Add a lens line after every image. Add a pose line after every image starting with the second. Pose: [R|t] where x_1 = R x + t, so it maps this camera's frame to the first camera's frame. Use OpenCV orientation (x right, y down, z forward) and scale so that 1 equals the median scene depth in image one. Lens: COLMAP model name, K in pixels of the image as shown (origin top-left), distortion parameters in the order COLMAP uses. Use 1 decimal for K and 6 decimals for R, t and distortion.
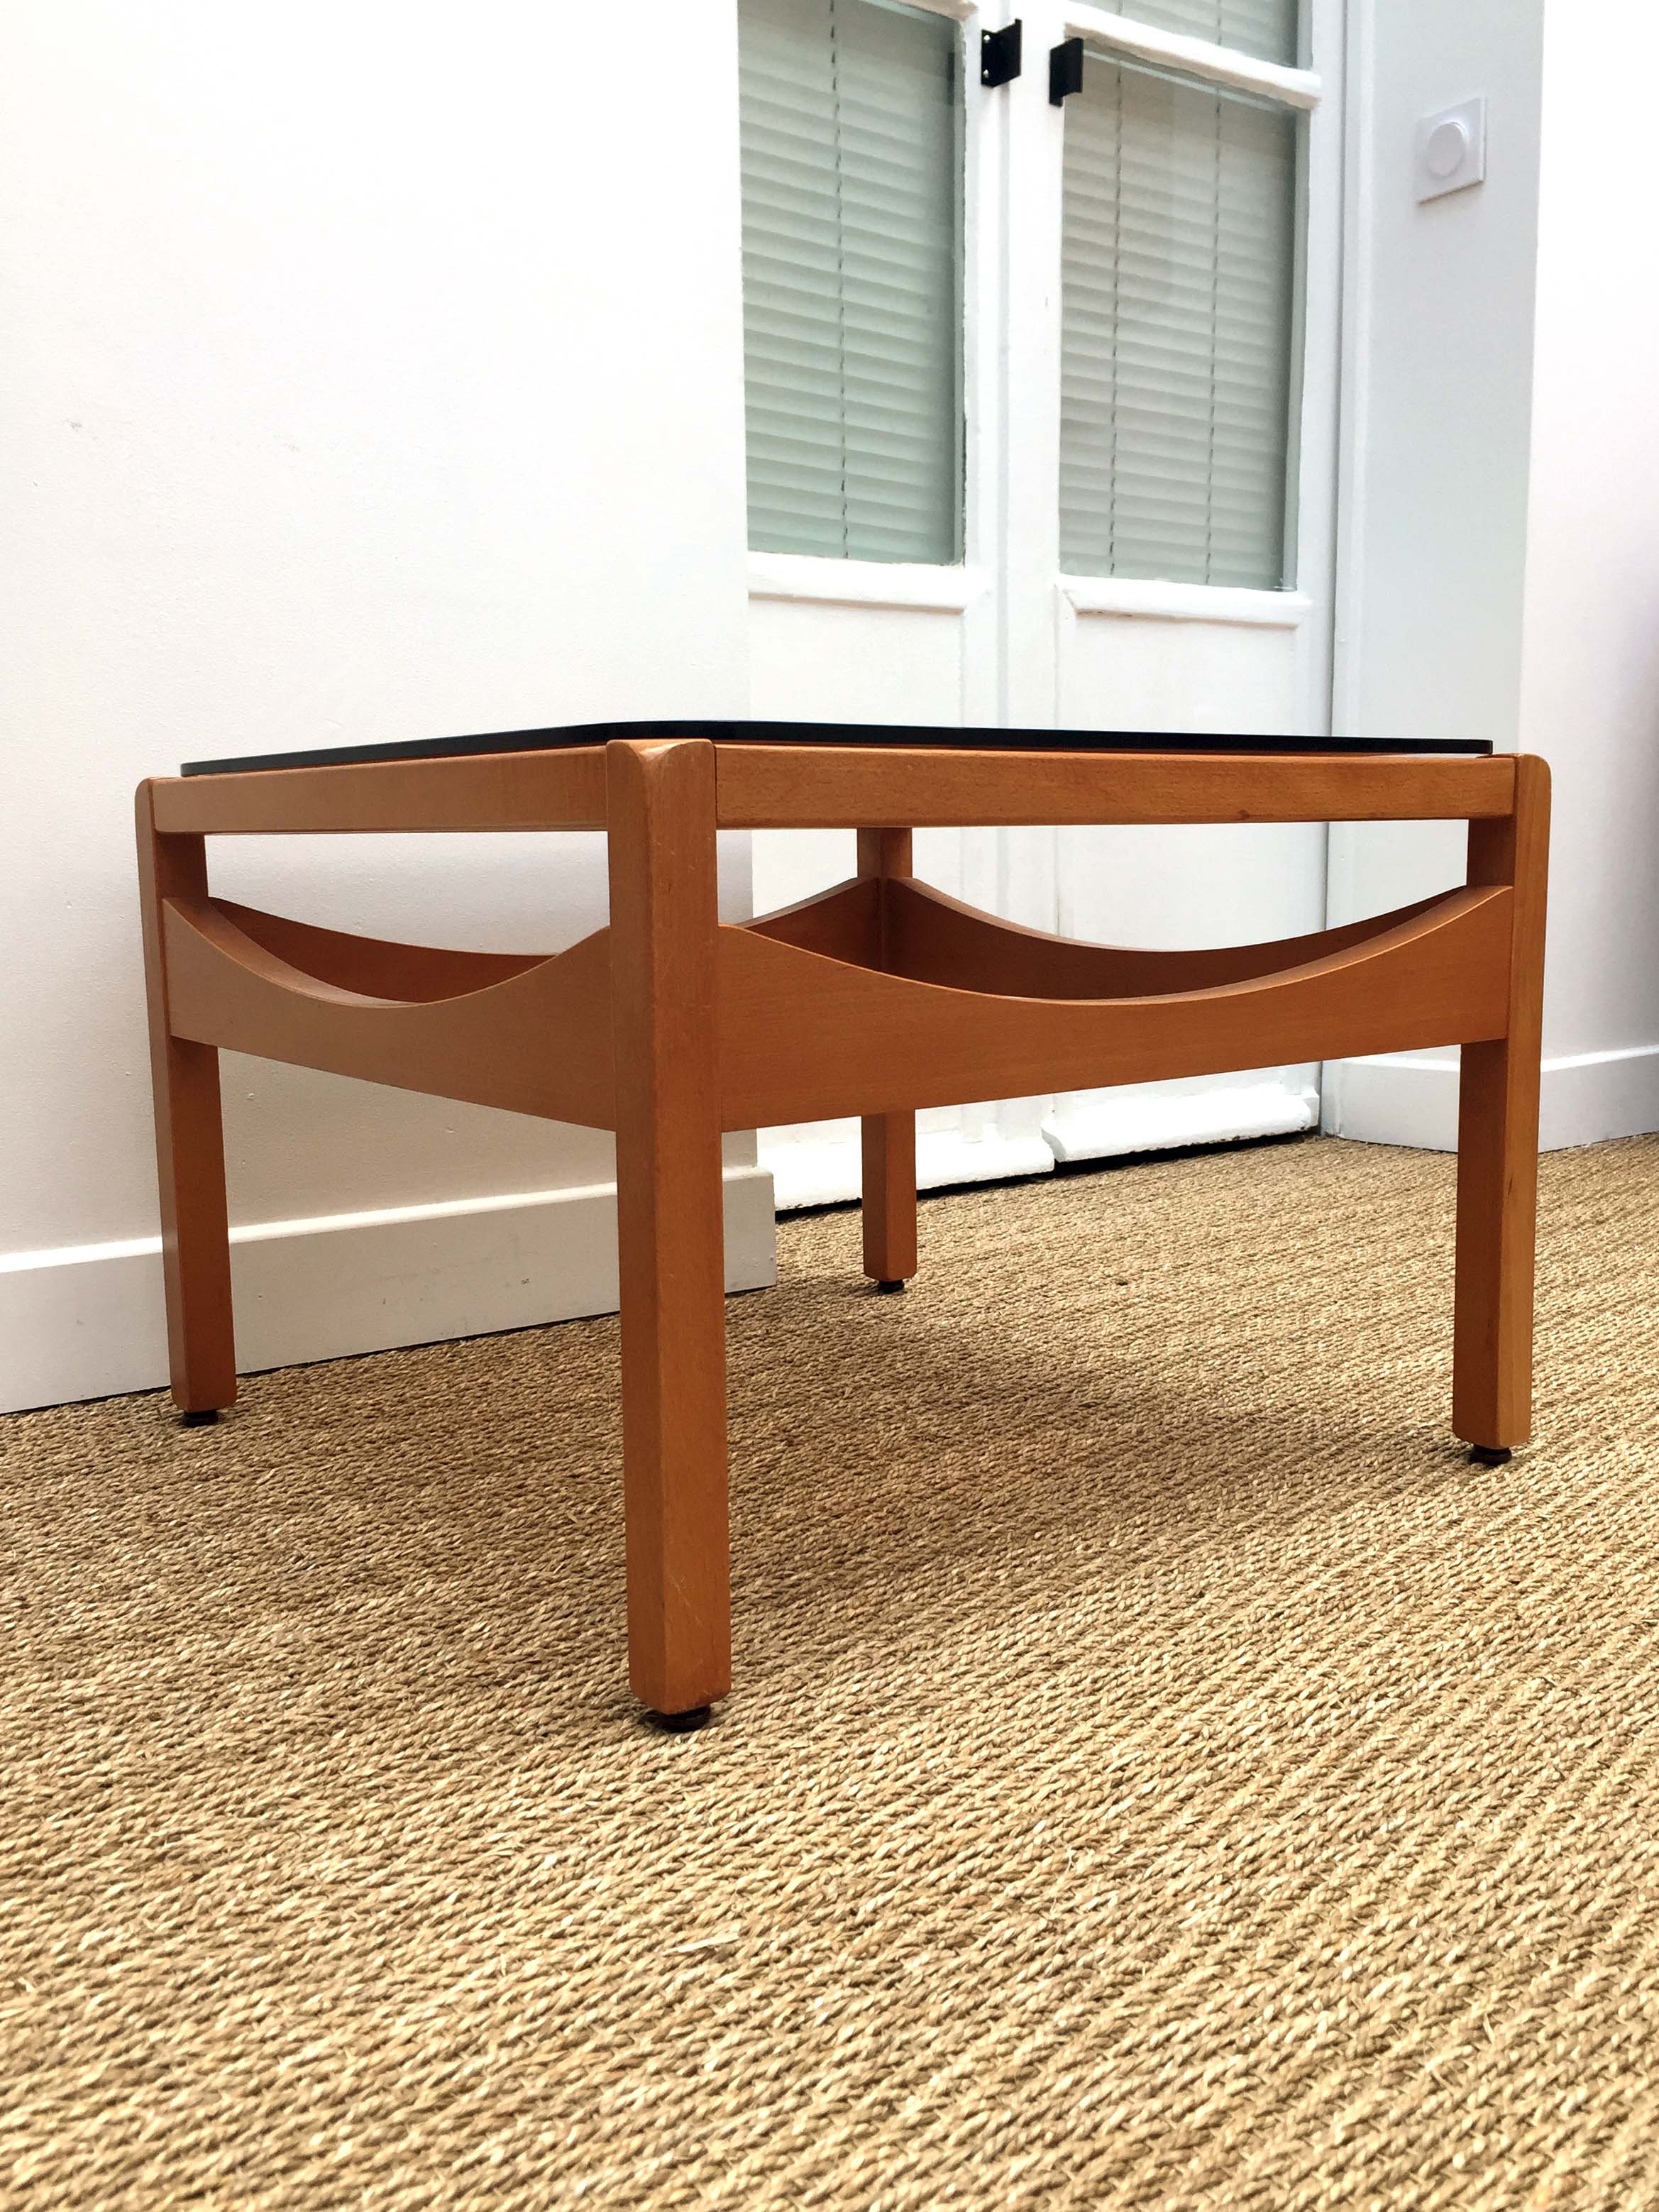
lens RADIAL K [[1969.4, 0, 845.6], [0, 1969.4, 1103.2], [0, 0, 1]] dist [0.057778, -0.034643]
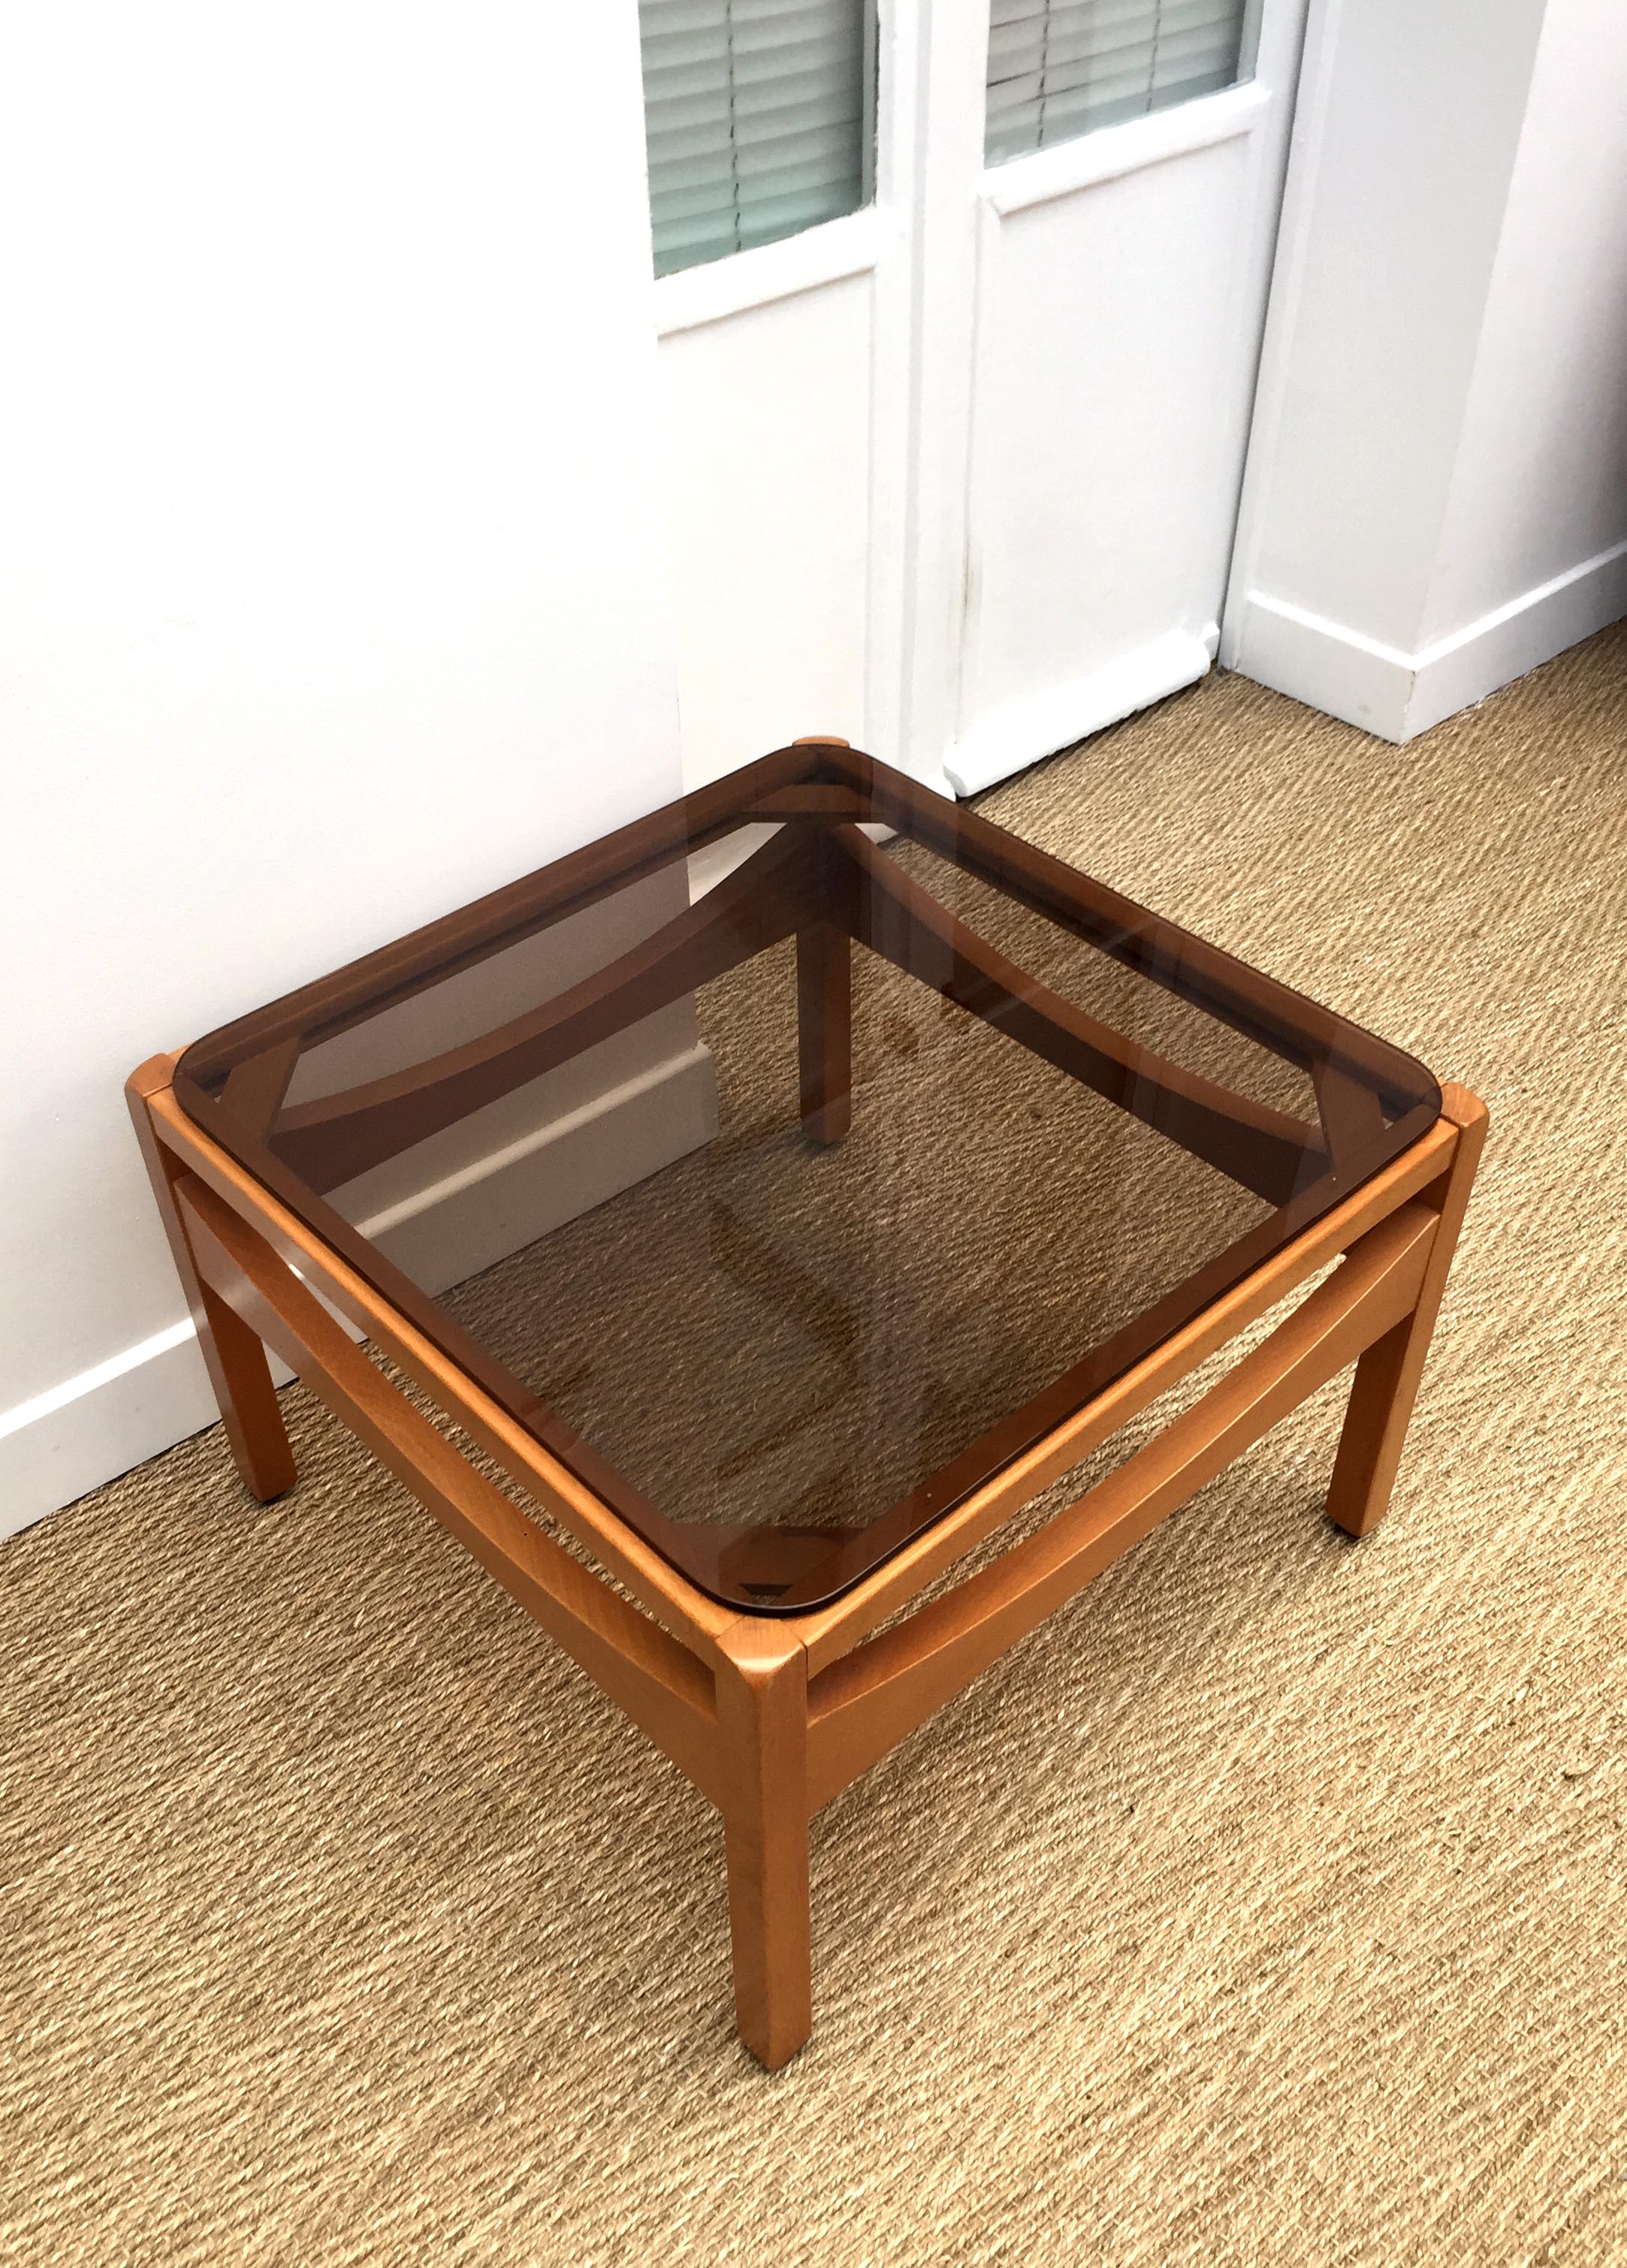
lens RADIAL K [[2062.3, 0, 813.8], [0, 2062.3, 1132.0], [0, 0, 1]] dist [0.050843, -0.016016]
pose [[0.996122, -0.056845, 0.067151, -0.088063], [0.011041, 0.837979, 0.545590, -0.775762], [-0.087285, -0.542733, 0.835357, 0.082747]]
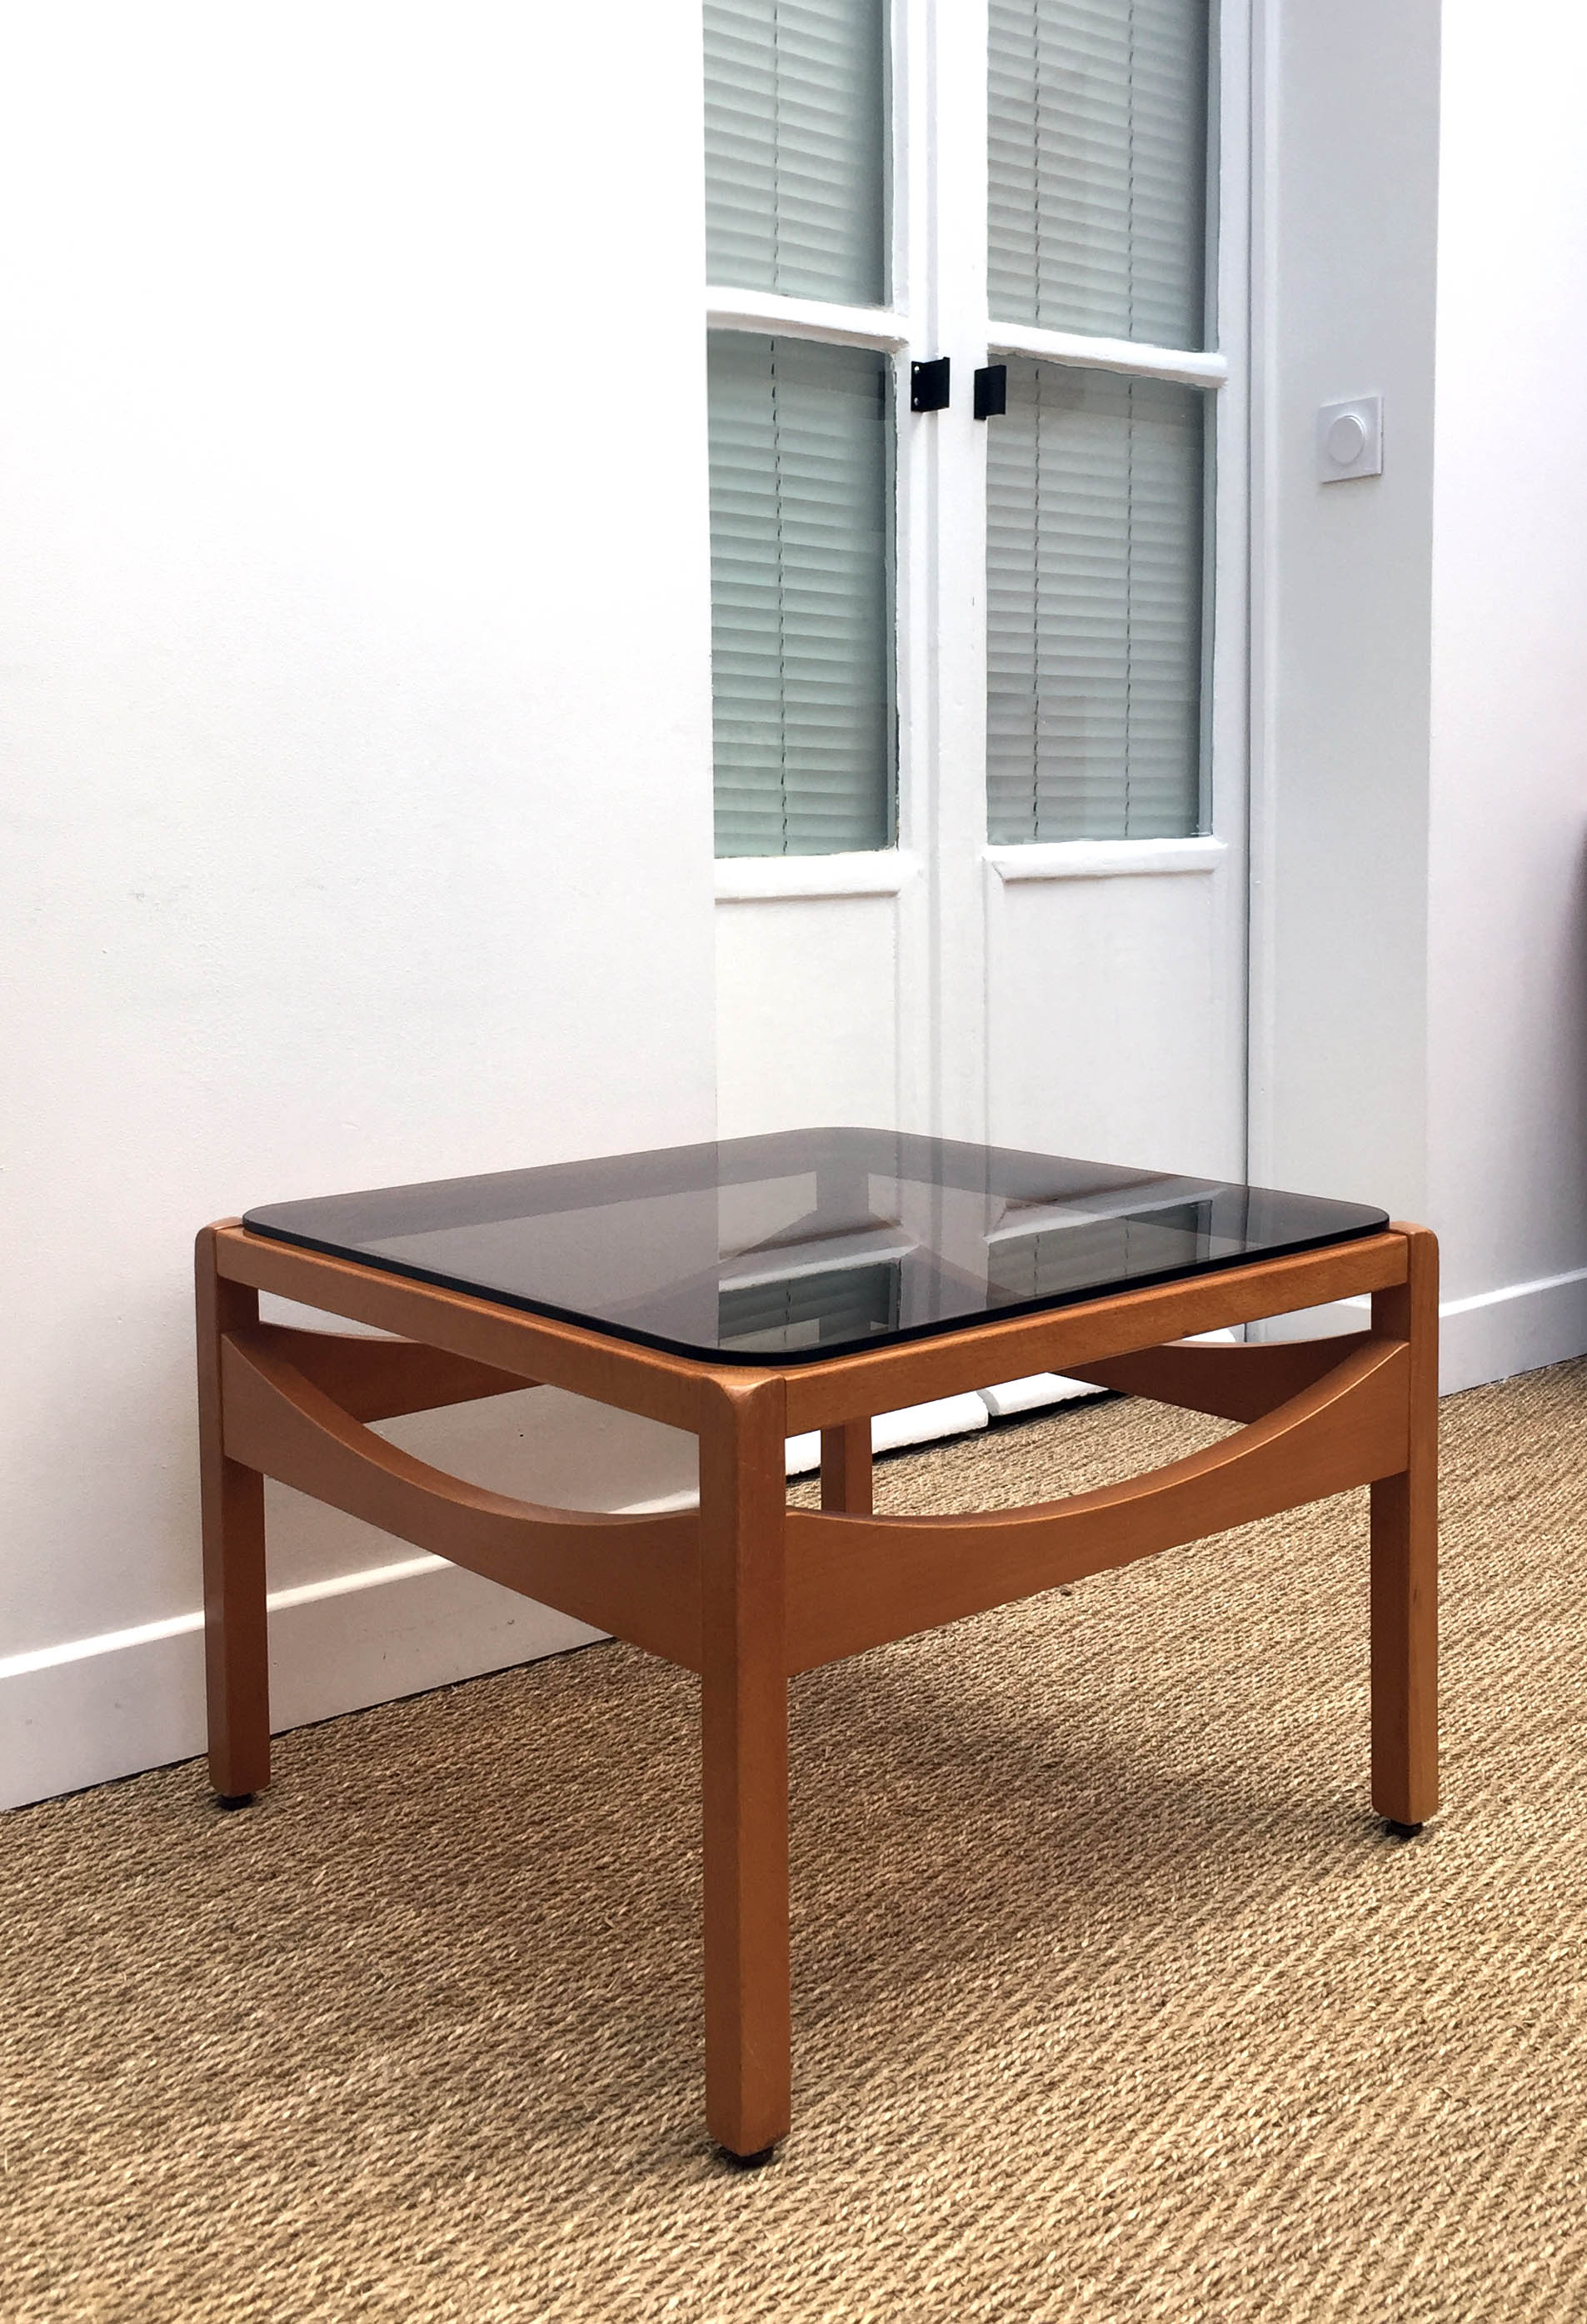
lens RADIAL K [[2296.2, 0, 828.3], [0, 2296.2, 973.8], [0, 0, 1]] dist [0.019516, 0.000000]
pose [[0.998214, -0.002152, 0.059698, -0.087630], [0.005725, 0.998197, -0.059757, -0.246235], [-0.059462, 0.059992, 0.996426, -0.346422]]
